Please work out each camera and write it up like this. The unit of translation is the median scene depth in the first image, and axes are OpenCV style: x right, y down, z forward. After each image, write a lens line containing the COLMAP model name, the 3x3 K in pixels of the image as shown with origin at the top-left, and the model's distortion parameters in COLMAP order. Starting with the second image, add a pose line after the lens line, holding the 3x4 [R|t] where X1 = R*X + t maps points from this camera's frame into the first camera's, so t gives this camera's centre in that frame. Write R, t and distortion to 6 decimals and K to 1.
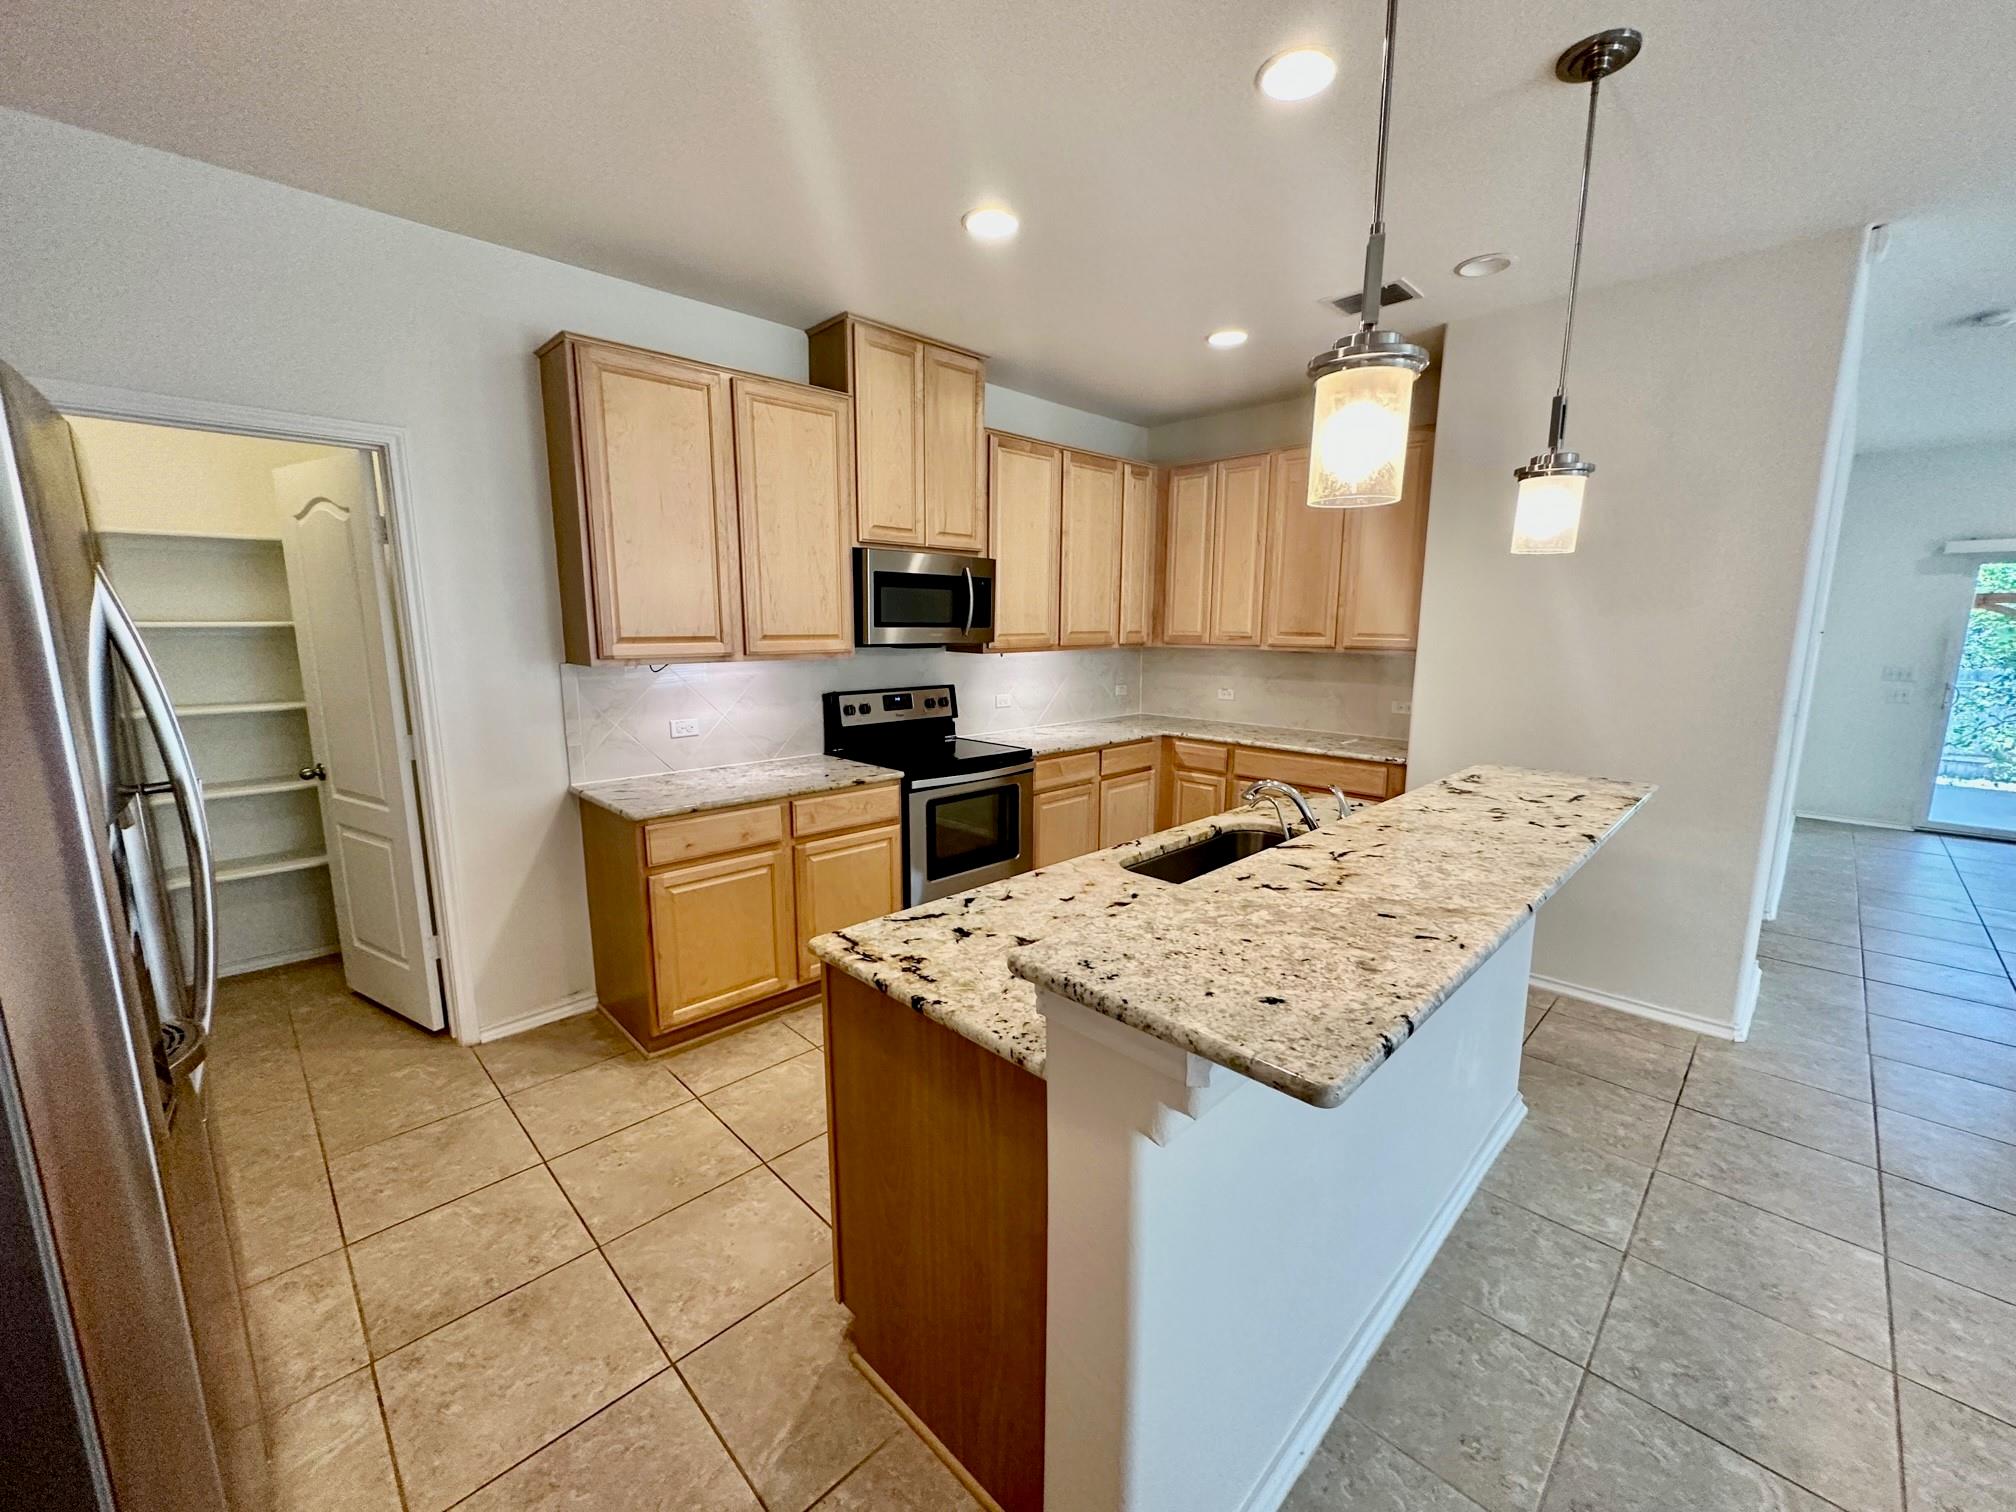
lens RADIAL K [[806.7, 0, 1005.8], [0, 806.7, 760.2], [0, 0, 1]] dist [-0.000109, 0.000120]
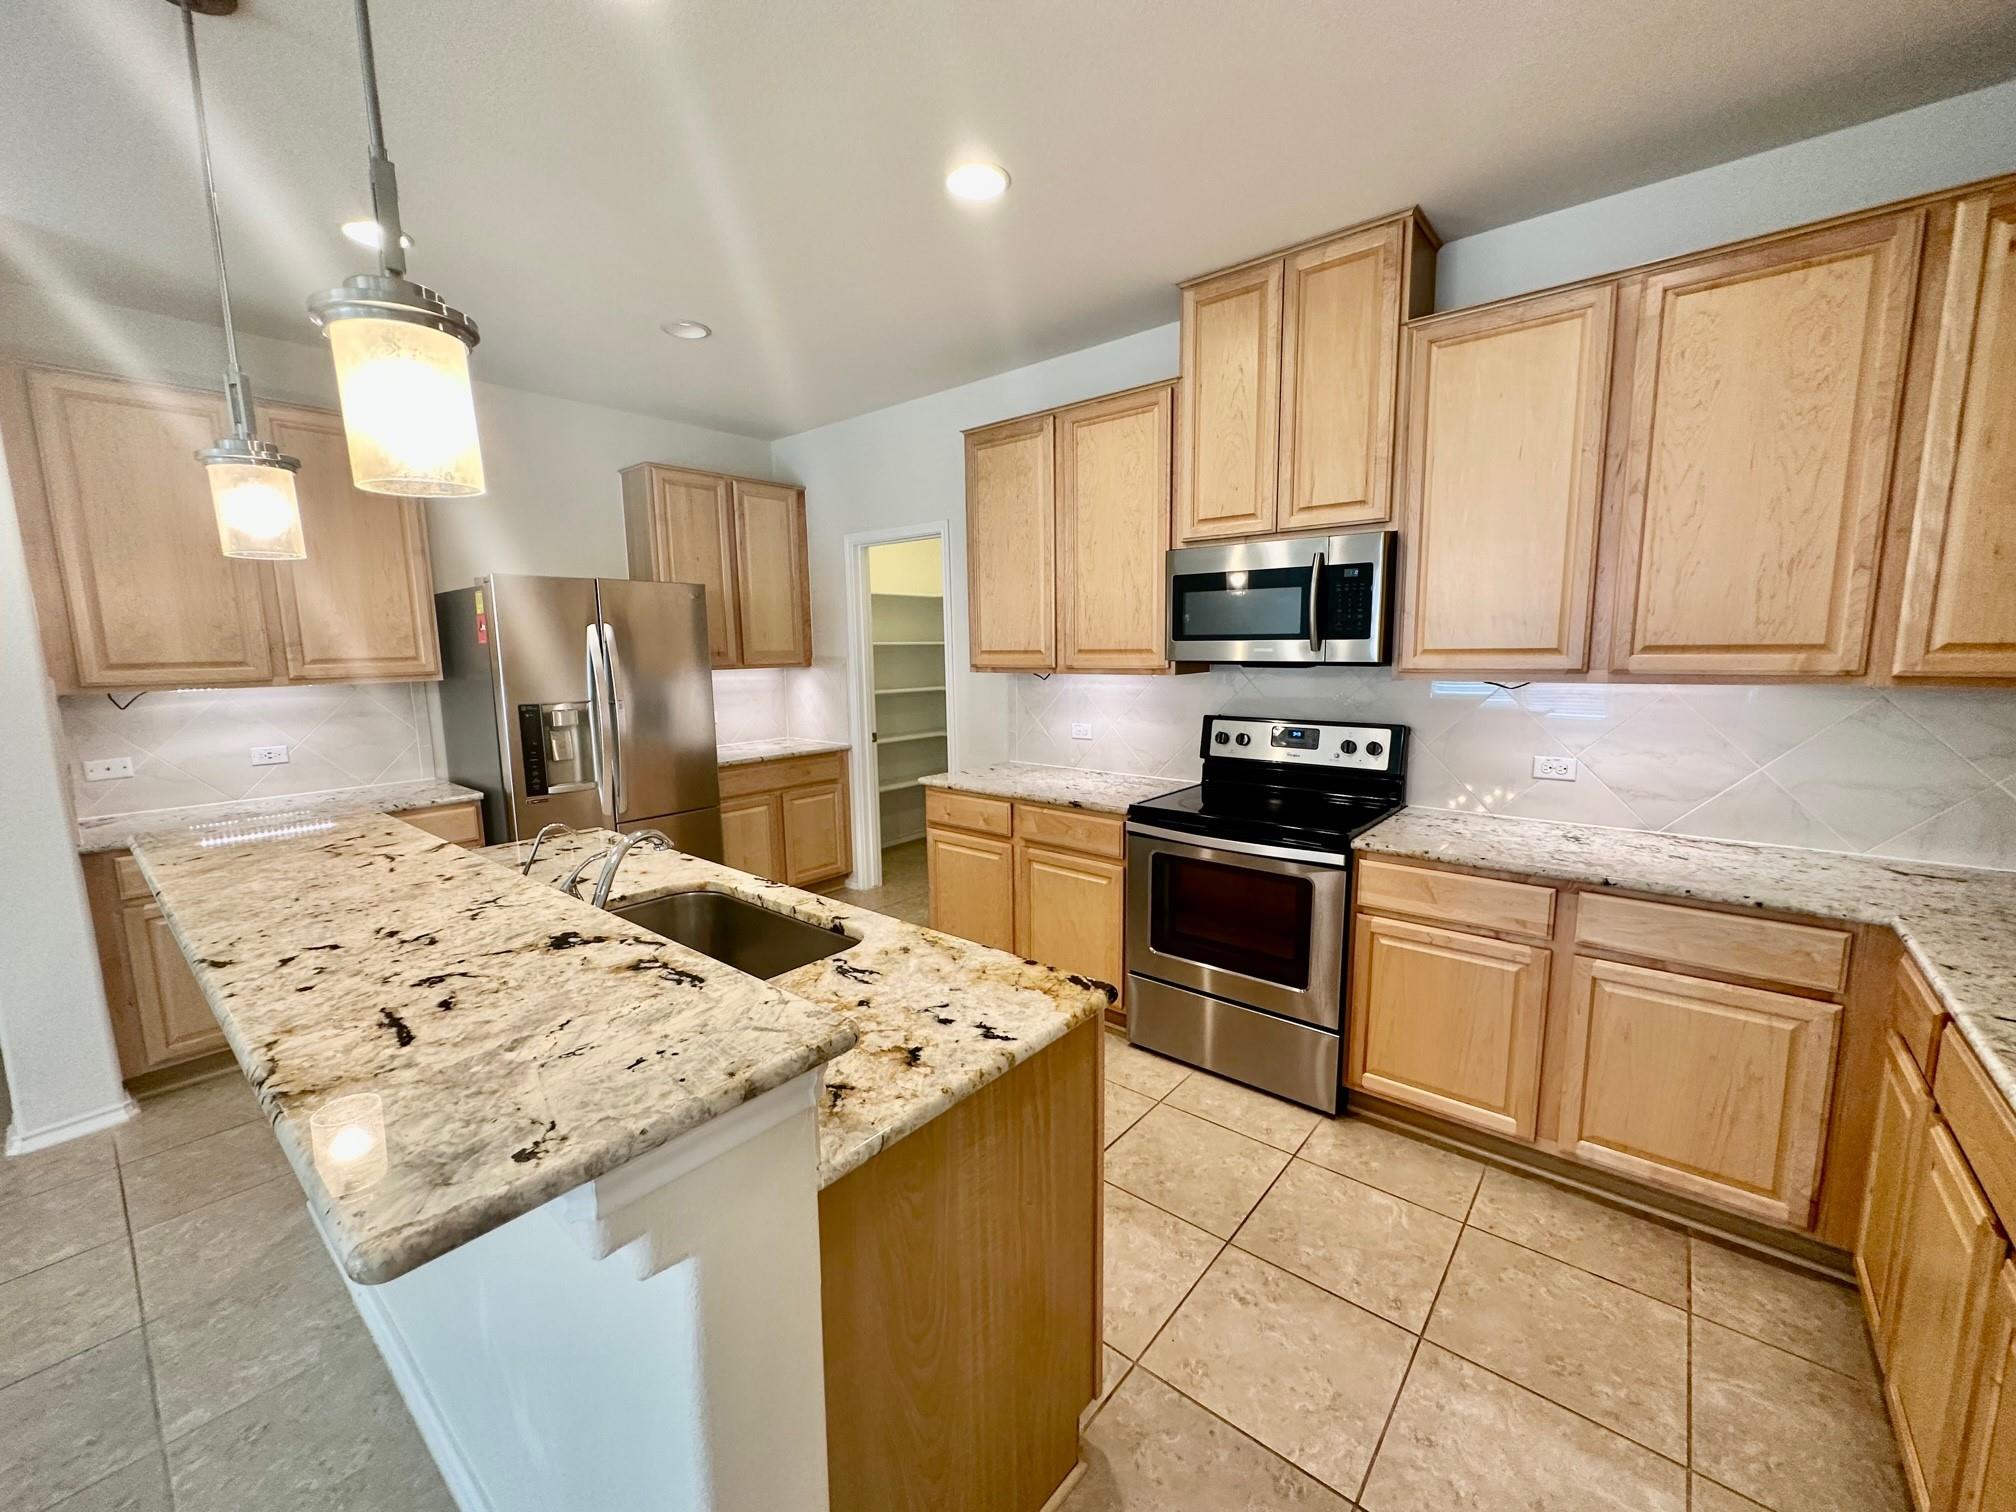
lens RADIAL K [[808.2, 0, 1008.0], [0, 808.2, 756.0], [0, 0, 1]] dist [0.003355, 0.000461]
pose [[0.096231, 0.134623, -0.986213, 0.822136], [-0.154382, 0.980840, 0.118826, -0.143813], [0.983314, 0.140819, 0.115170, 0.894263]]
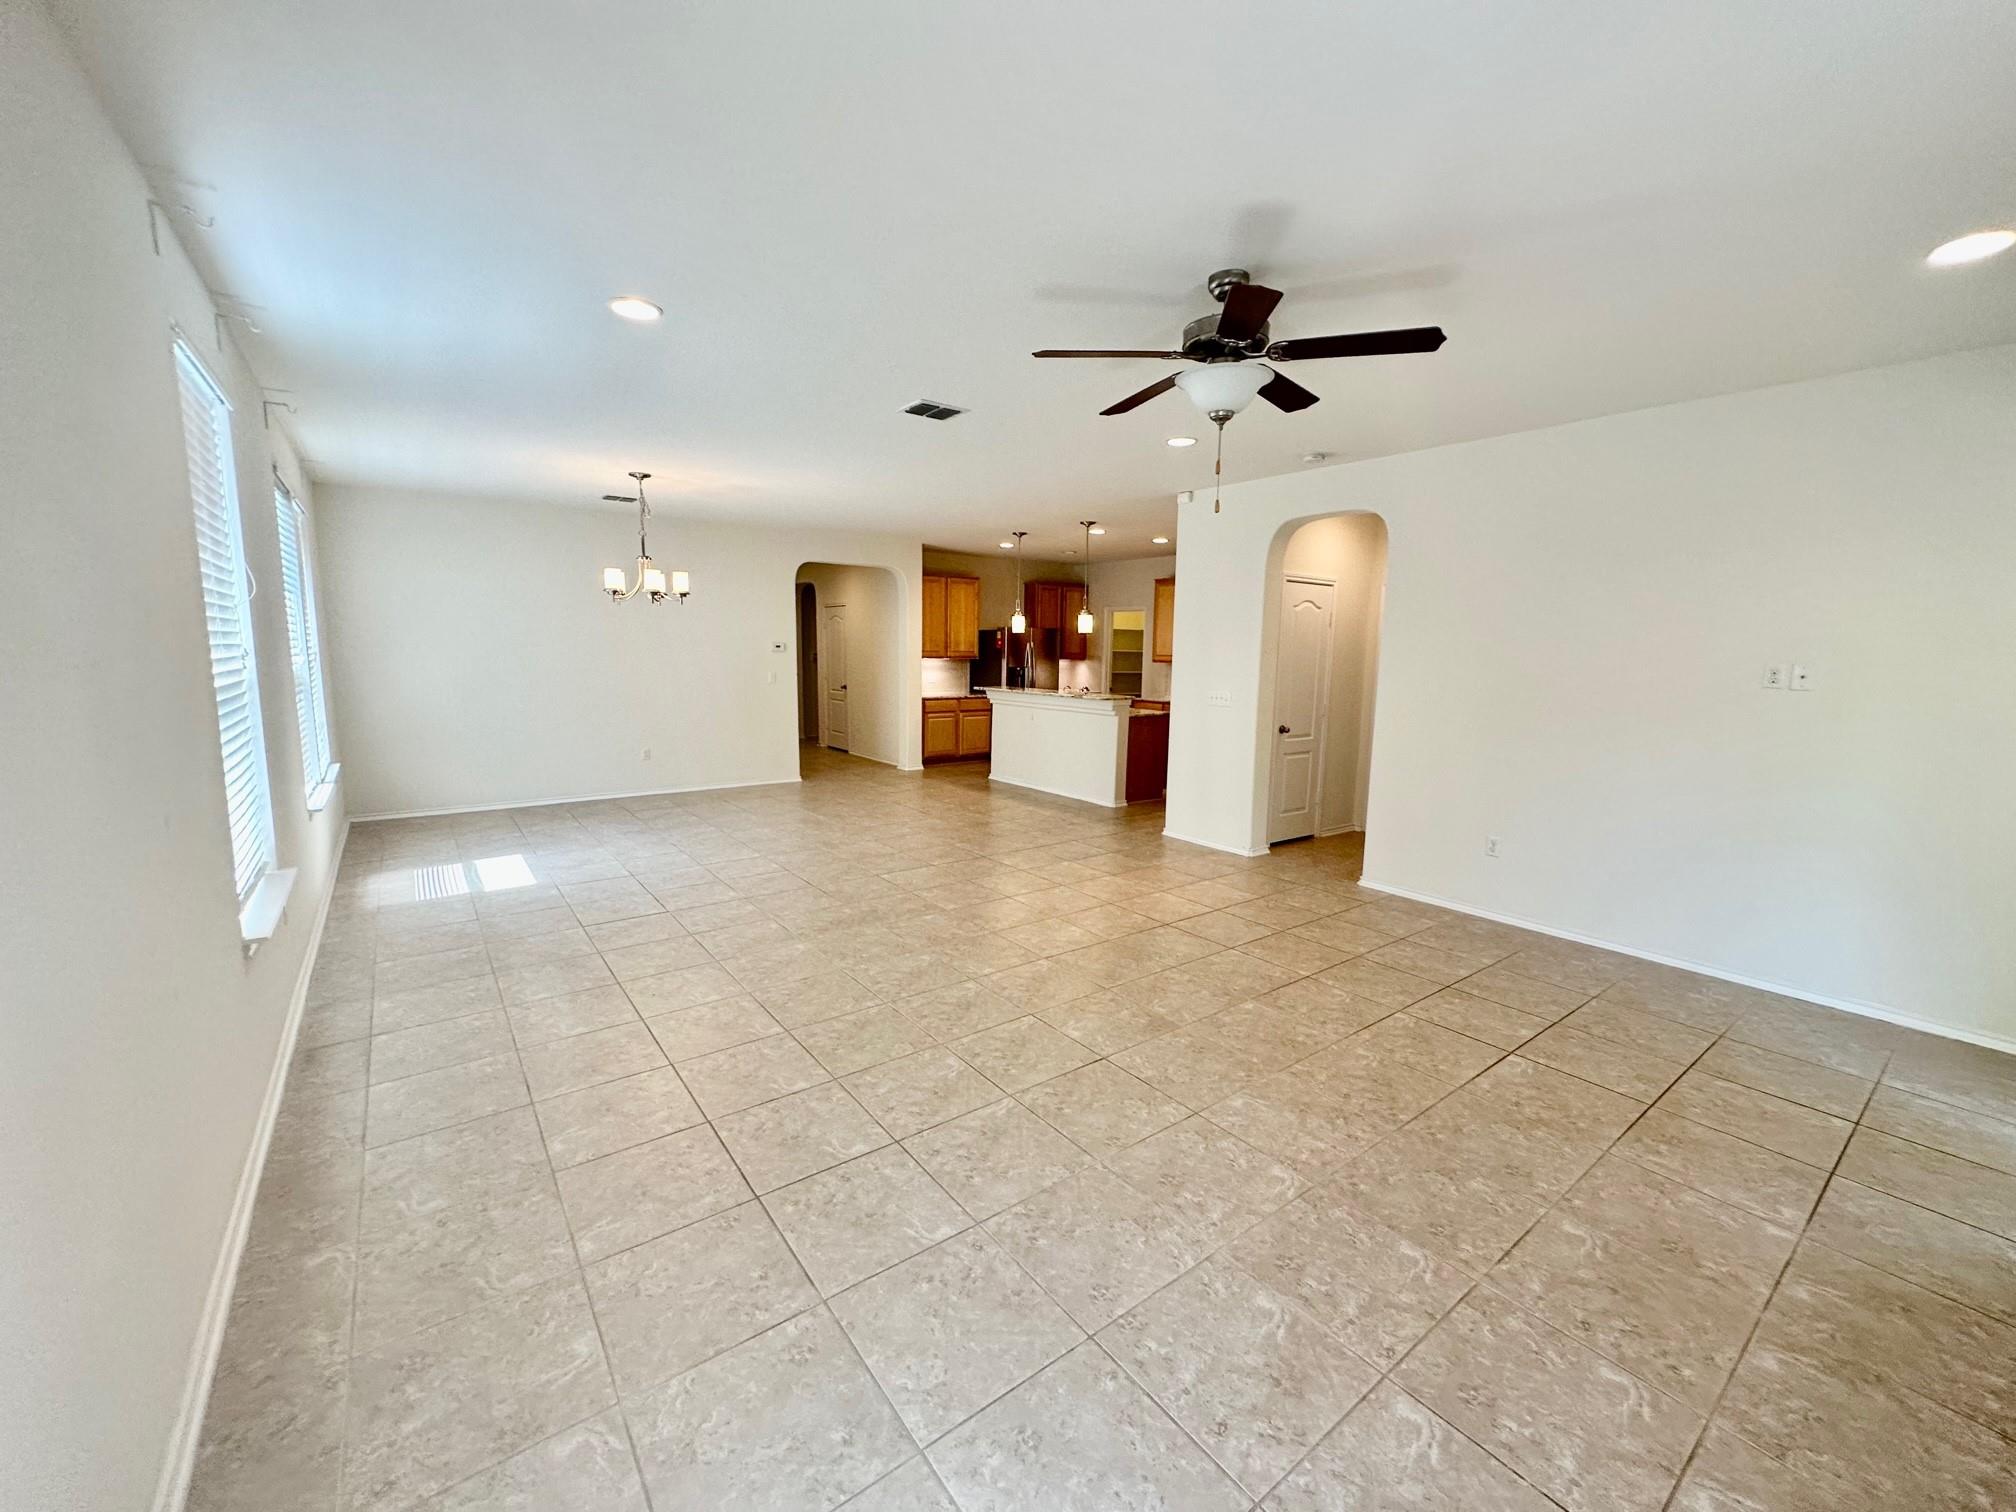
lens RADIAL K [[806.7, 0, 1005.8], [0, 806.7, 760.2], [0, 0, 1]] dist [-0.000109, 0.000120]
pose [[-0.132595, 0.133276, -0.982169, 3.278844], [-0.184339, 0.970314, 0.156554, -0.133194], [0.973878, 0.201811, -0.104091, 0.788646]]
